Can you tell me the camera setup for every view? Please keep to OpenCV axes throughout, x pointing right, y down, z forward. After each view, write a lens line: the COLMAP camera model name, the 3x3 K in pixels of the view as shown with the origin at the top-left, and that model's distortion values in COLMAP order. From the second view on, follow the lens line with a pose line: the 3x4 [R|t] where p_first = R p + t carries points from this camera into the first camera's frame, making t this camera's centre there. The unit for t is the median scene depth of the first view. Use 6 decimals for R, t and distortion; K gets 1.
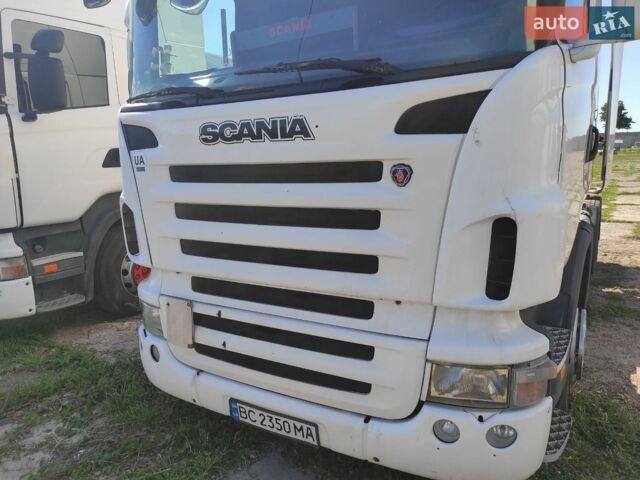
lens RADIAL K [[478.9, 0, 311.6], [0, 478.9, 241.8], [0, 0, 1]] dist [0.052193, -0.038123]
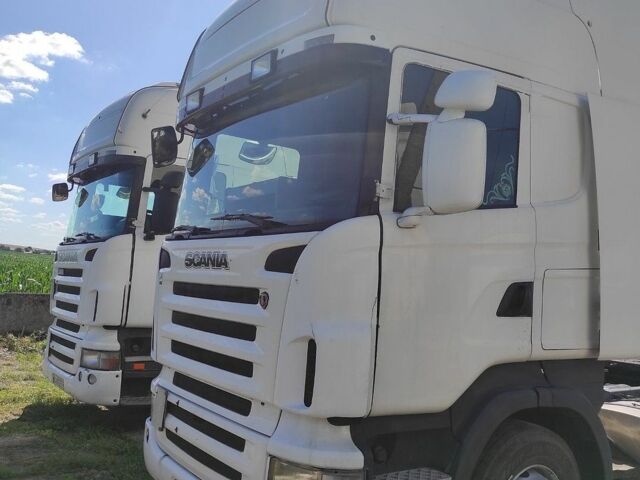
lens RADIAL K [[643.4, 0, 322.0], [0, 643.4, 248.9], [0, 0, 1]] dist [0.066084, 0.000000]
pose [[0.905347, 0.069124, -0.419010, 0.878973], [-0.167488, 0.964806, -0.202723, 0.048014], [0.390250, 0.253713, 0.885062, -0.457968]]
